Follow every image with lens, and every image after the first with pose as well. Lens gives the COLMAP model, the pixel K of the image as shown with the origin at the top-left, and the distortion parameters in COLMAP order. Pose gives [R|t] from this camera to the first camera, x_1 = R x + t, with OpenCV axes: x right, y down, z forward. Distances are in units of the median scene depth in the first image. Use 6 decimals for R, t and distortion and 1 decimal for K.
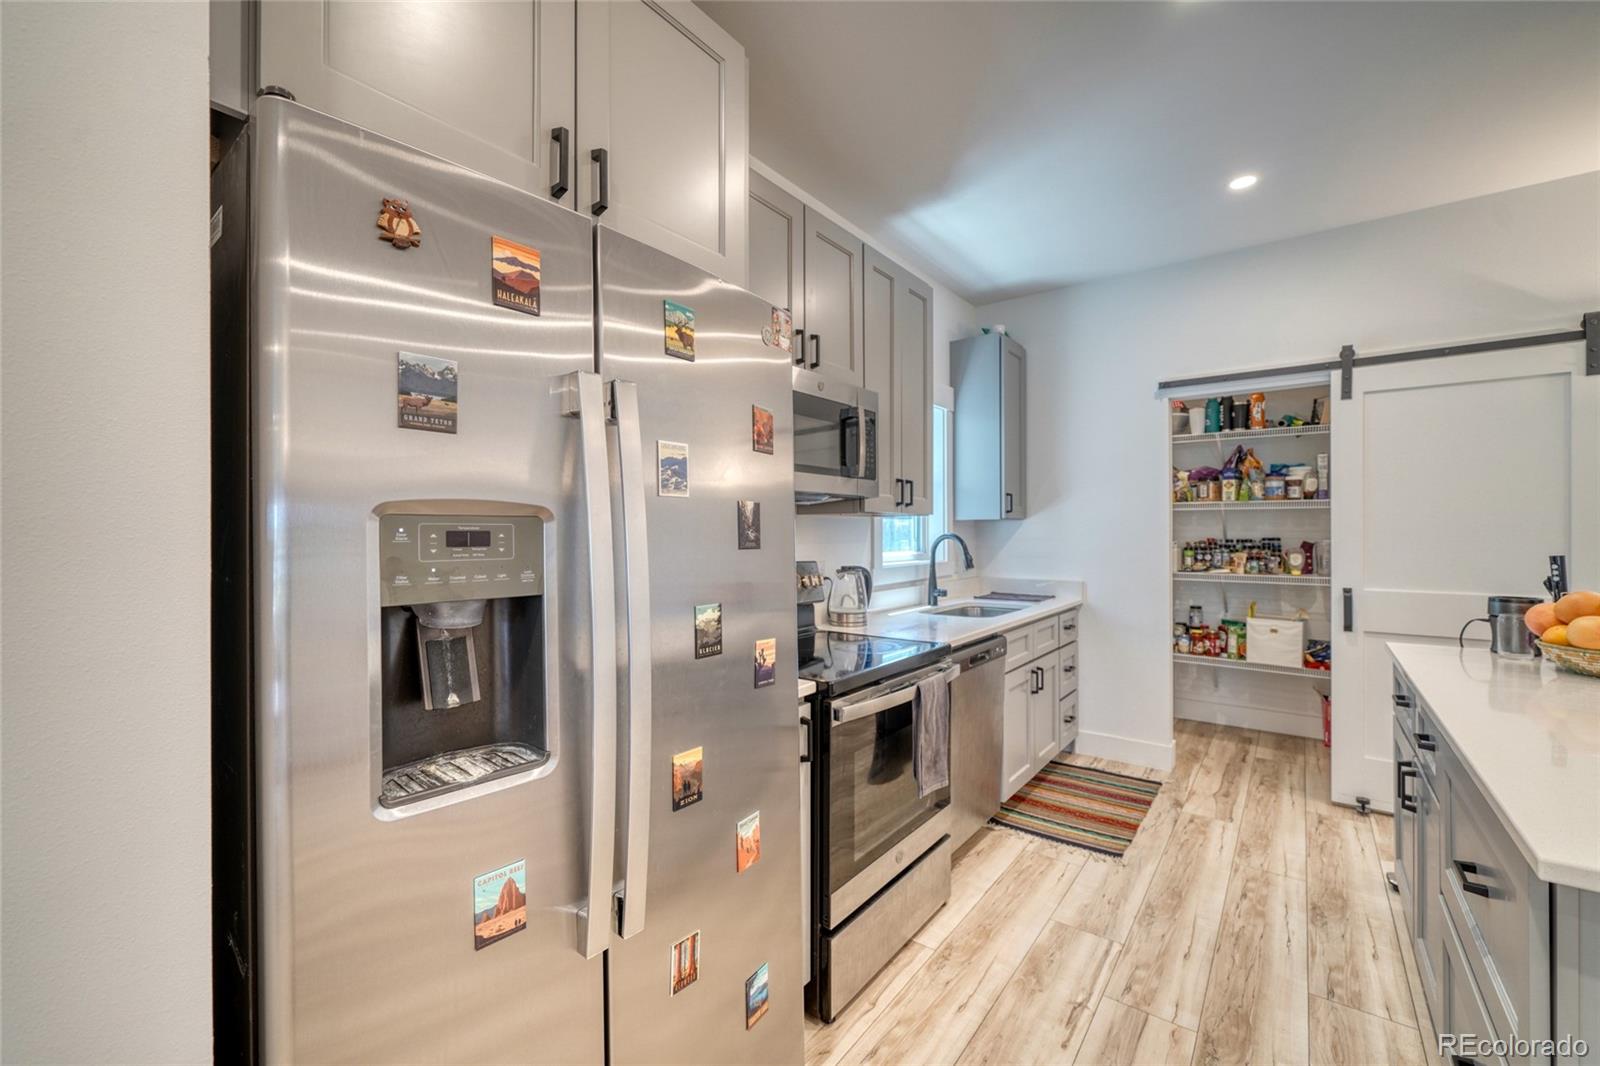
lens RADIAL K [[658.4, 0, 793.4], [0, 658.4, 533.3], [0, 0, 1]] dist [-0.000576, -0.000044]
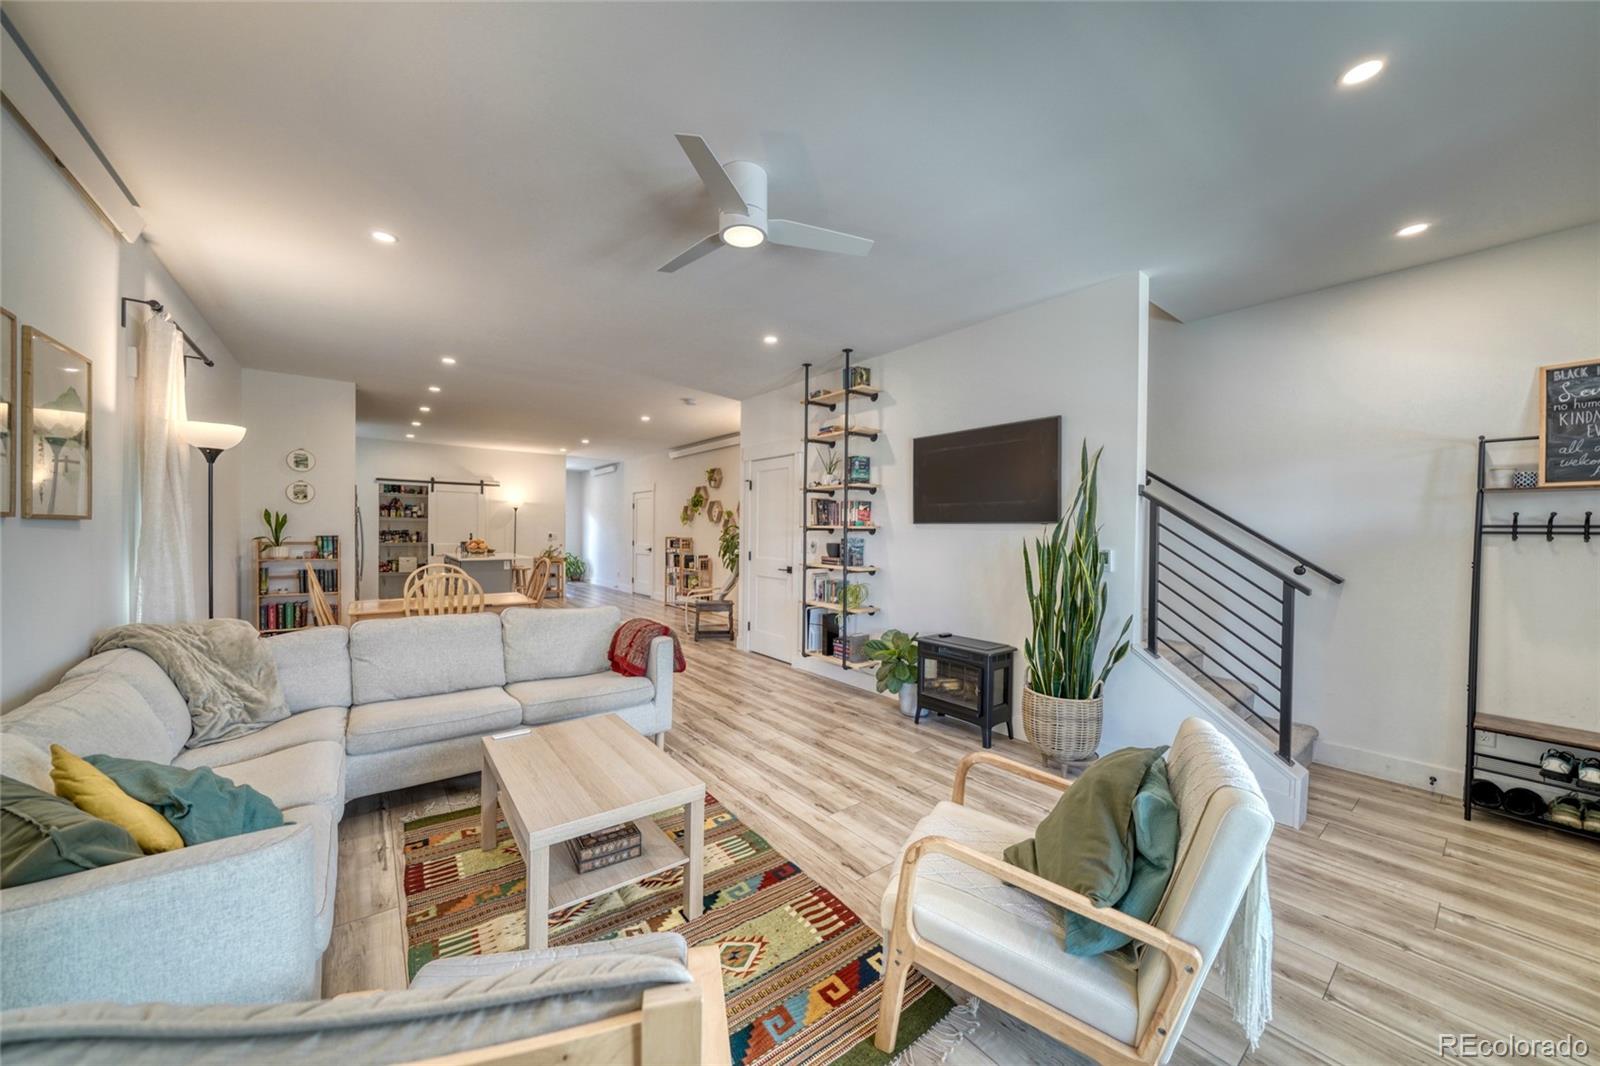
lens RADIAL K [[559.9, 0, 786.3], [0, 559.9, 534.5], [0, 0, 1]] dist [-0.000246, -0.000015]
pose [[0.264730, 0.000681, 0.964322, -1.611129], [-0.010396, 0.999944, 0.002148, 0.004024], [-0.964266, -0.010594, 0.264723, -1.692481]]
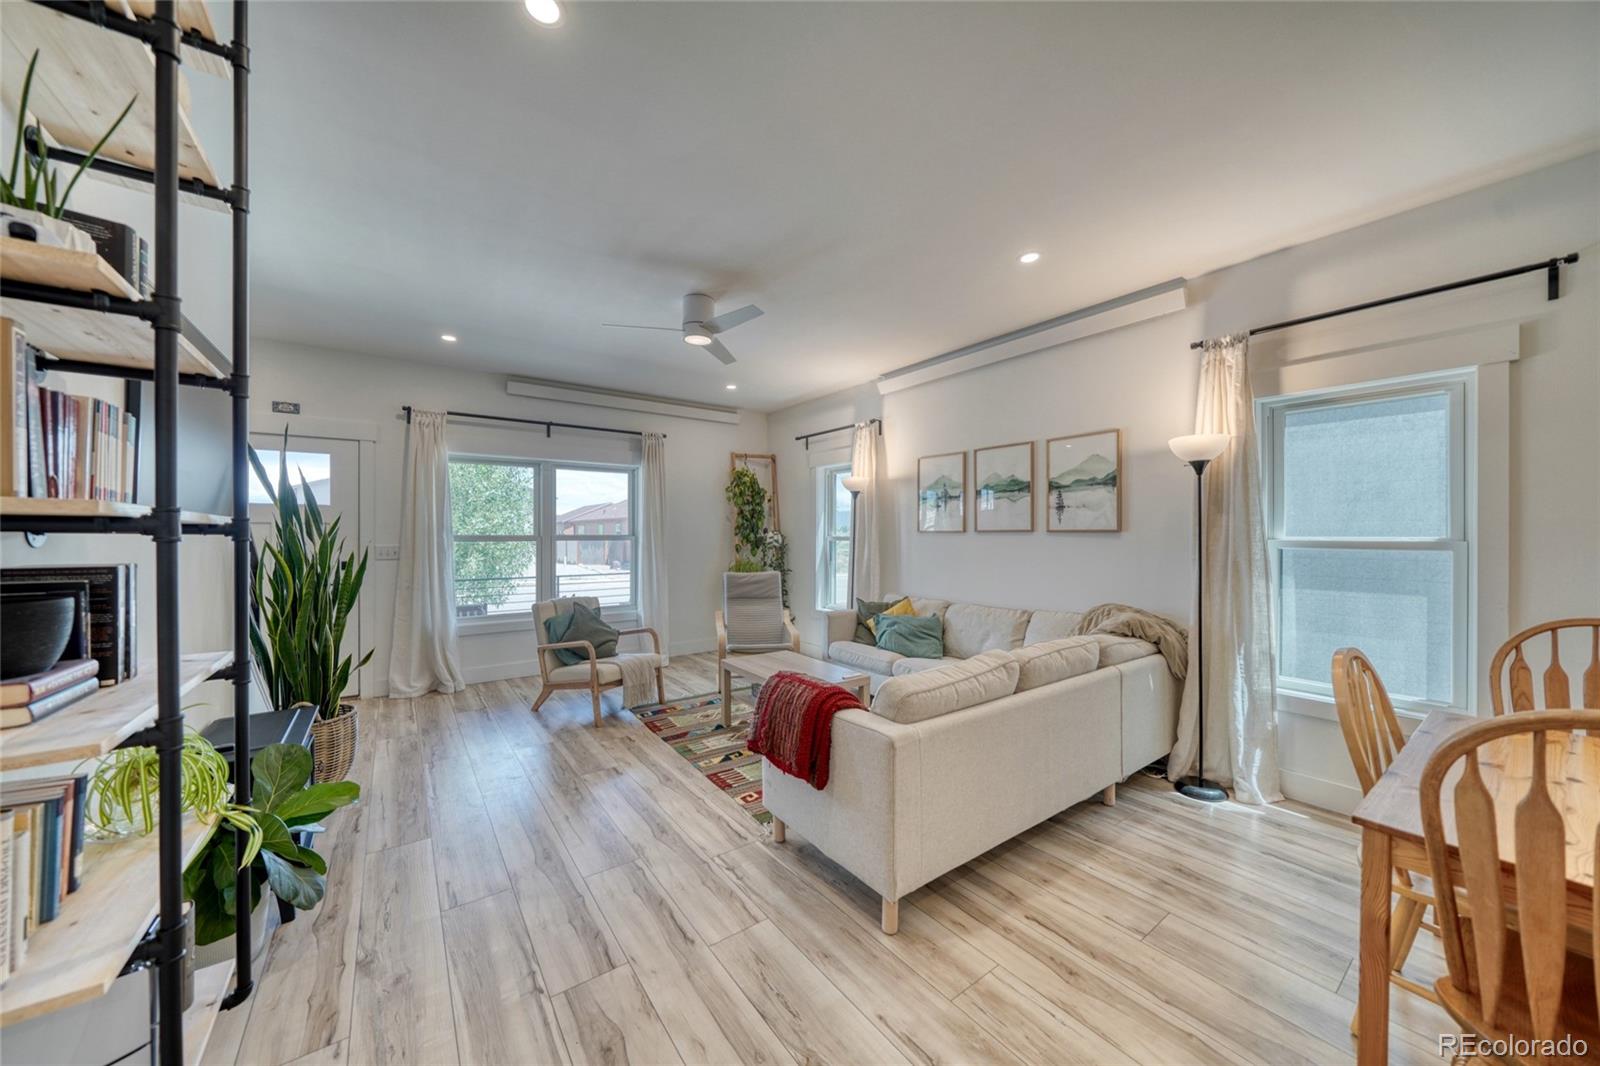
lens RADIAL K [[555.7, 0, 791.6], [0, 555.7, 532.9], [0, 0, 1]] dist [-0.000993, -0.000043]
pose [[-0.286965, 0.002940, -0.957937, 0.070414], [-0.000786, 0.999994, 0.003305, -0.005406], [0.957941, 0.001701, -0.286961, -0.950663]]
